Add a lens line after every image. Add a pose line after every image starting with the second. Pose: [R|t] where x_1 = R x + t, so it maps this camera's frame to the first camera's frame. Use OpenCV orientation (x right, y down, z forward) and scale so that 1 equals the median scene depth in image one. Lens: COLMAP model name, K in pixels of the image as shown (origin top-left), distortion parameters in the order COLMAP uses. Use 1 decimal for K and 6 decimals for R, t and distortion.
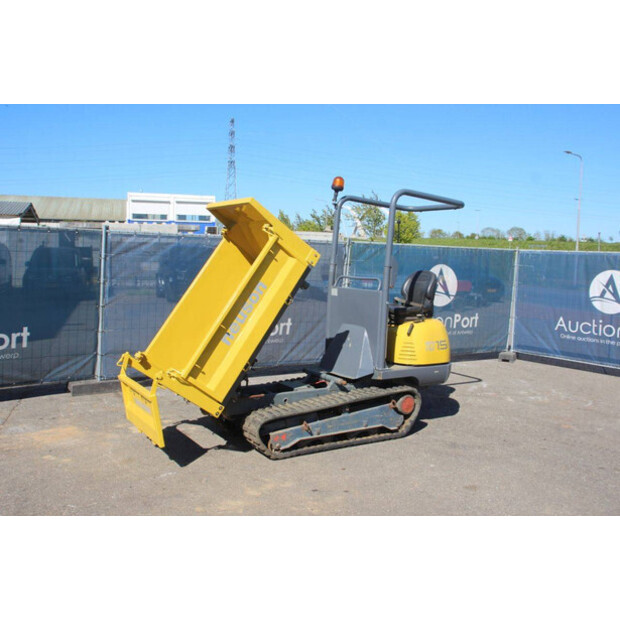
lens RADIAL K [[599.0, 0, 310.7], [0, 599.0, 310.2], [0, 0, 1]] dist [-0.123525, 0.171164]
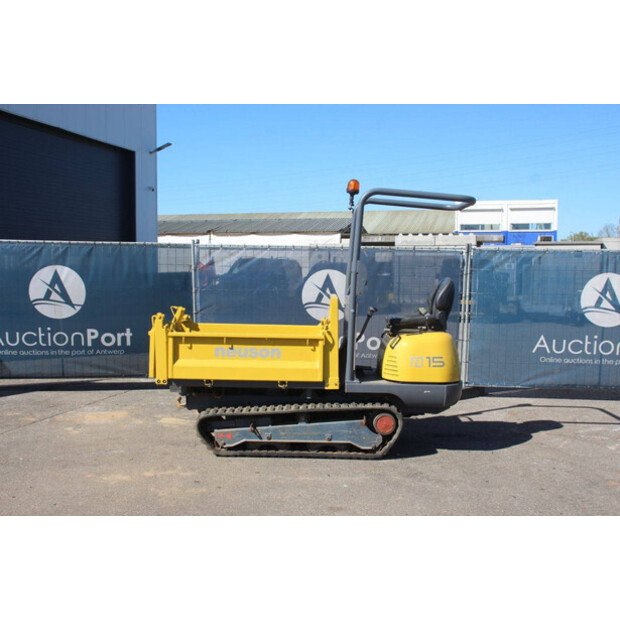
lens RADIAL K [[687.9, 0, 310.7], [0, 687.9, 312.1], [0, 0, 1]] dist [-0.032337, 0.018171]
pose [[0.833384, 0.019178, -0.552361, 0.616266], [-0.038104, 0.999014, -0.022804, 0.015655], [0.551379, 0.040052, 0.833293, 0.057554]]
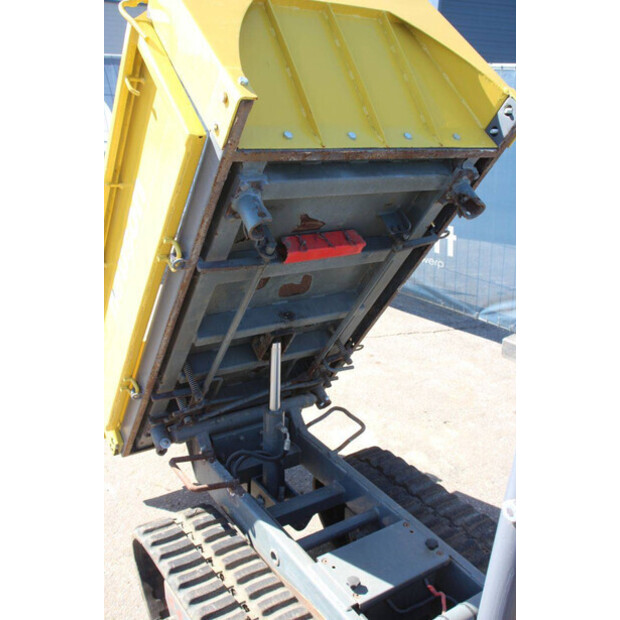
lens RADIAL K [[628.8, 0, 311.5], [0, 628.8, 308.7], [0, 0, 1]] dist [-0.056512, 0.025268]
pose [[0.019910, 0.305661, -0.951932, 0.221869], [-0.136454, 0.944042, 0.300274, -0.077939], [0.990446, 0.123916, 0.060505, 0.867889]]
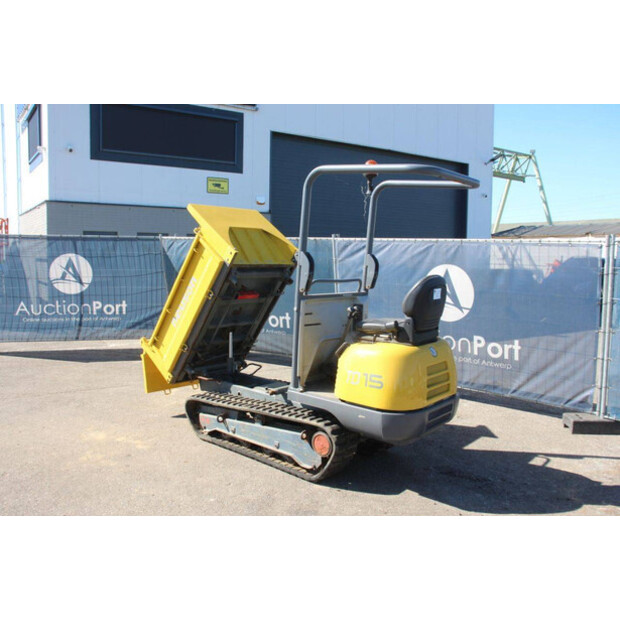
lens RADIAL K [[553.8, 0, 311.4], [0, 553.8, 306.3], [0, 0, 1]] dist [-0.151793, 0.182891]
pose [[0.277253, 0.065690, -0.958549, 0.794148], [-0.100955, 0.994129, 0.038927, -0.043824], [0.955478, 0.085978, 0.282257, 0.739845]]
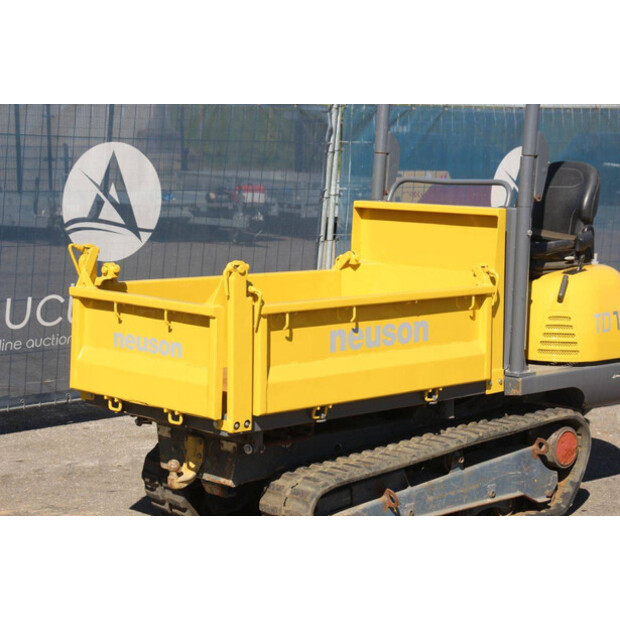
lens RADIAL K [[1462.1, 0, 311.2], [0, 1462.1, 309.3], [0, 0, 1]] dist [0.404256, 0.583486]
pose [[0.980400, -0.034872, 0.193905, -0.247936], [0.028359, 0.998940, 0.036263, 0.000845], [-0.194964, -0.030053, 0.980350, -0.104161]]
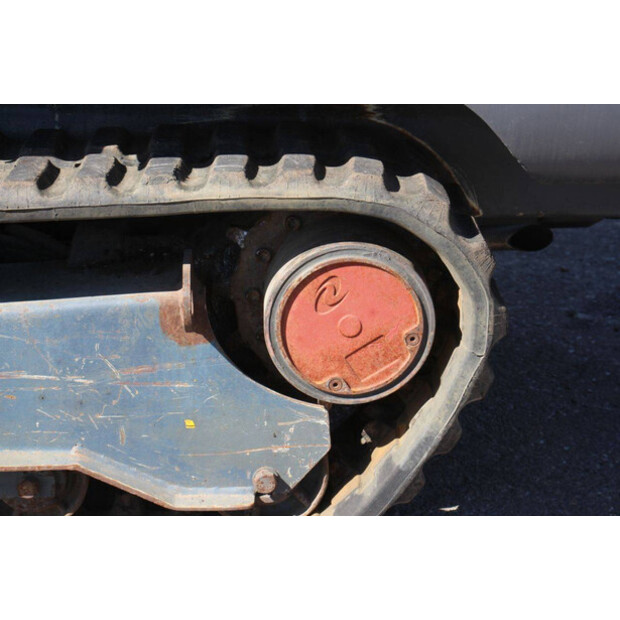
lens RADIAL K [[1462.1, 0, 311.2], [0, 1462.1, 309.3], [0, 0, 1]] dist [0.404256, 0.583486]
pose [[0.850042, 0.169570, -0.498672, 0.282885], [-0.032761, 0.961949, 0.271260, 0.076617], [0.525695, -0.214245, 0.823252, 0.735464]]
